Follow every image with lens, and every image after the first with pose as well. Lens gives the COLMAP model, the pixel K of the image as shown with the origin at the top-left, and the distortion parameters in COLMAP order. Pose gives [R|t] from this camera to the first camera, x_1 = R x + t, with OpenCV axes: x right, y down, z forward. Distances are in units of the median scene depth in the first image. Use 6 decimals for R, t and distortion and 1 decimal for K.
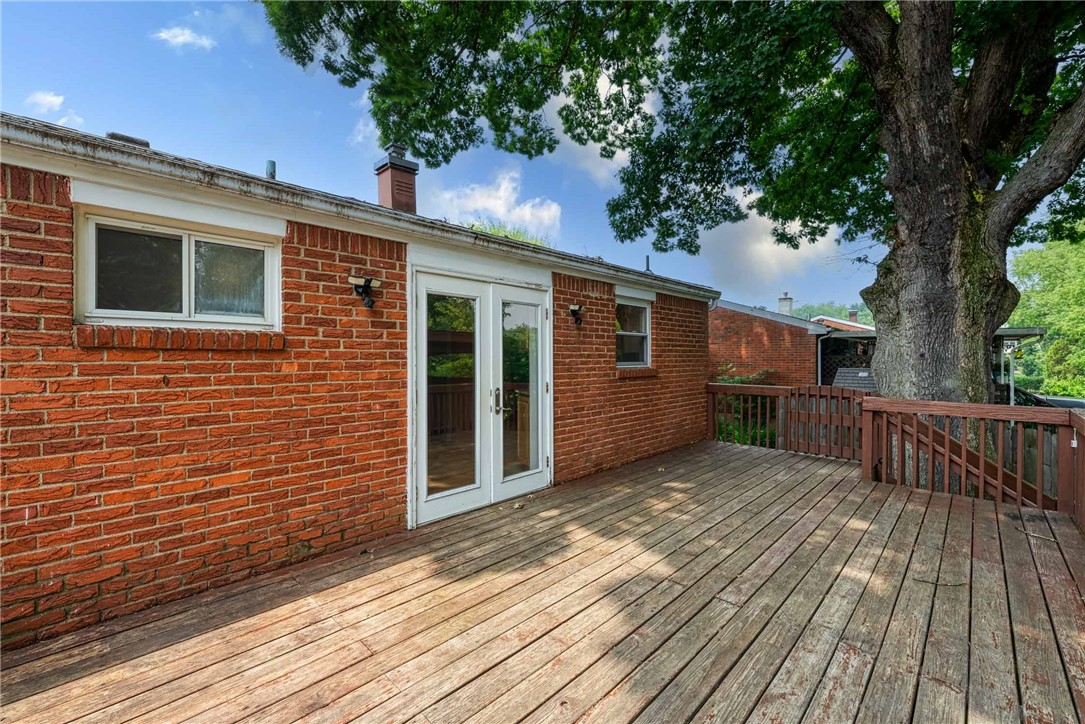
lens RADIAL K [[451.4, 0, 549.2], [0, 451.4, 362.0], [0, 0, 1]] dist [0.004676, -0.000885]
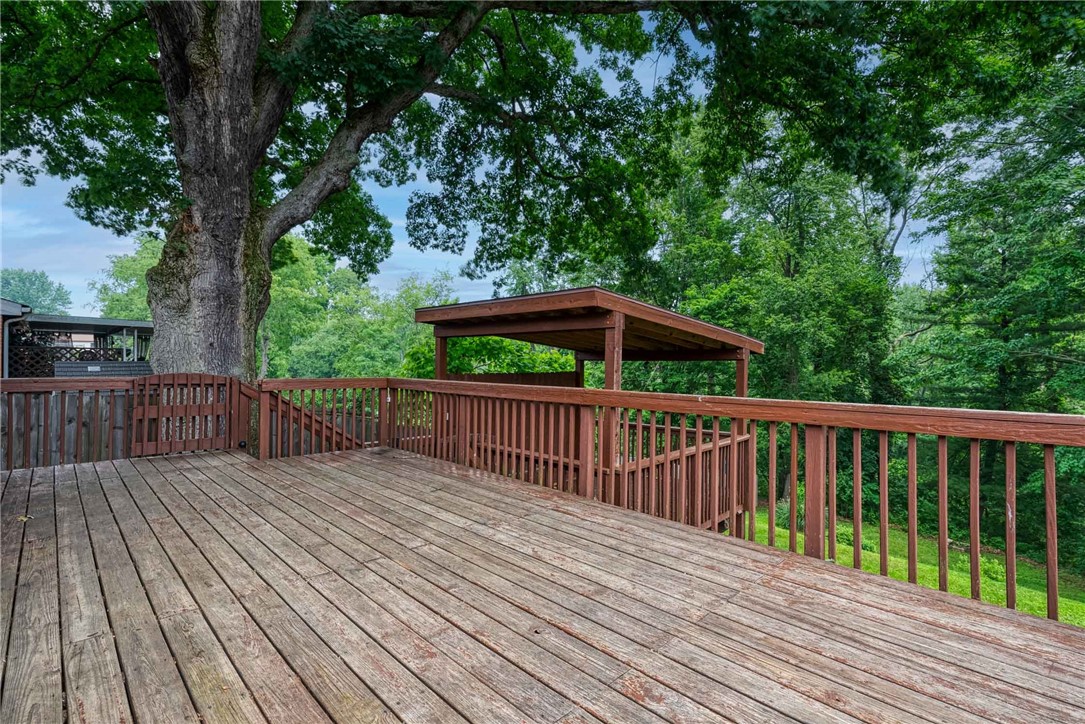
lens RADIAL K [[490.3, 0, 545.2], [0, 490.3, 359.5], [0, 0, 1]] dist [-0.000401, 0.002330]
pose [[0.032616, 0.003983, 0.999460, -0.263864], [0.007494, 0.999963, -0.004229, 0.030230], [-0.999440, 0.007628, 0.032585, 0.224187]]
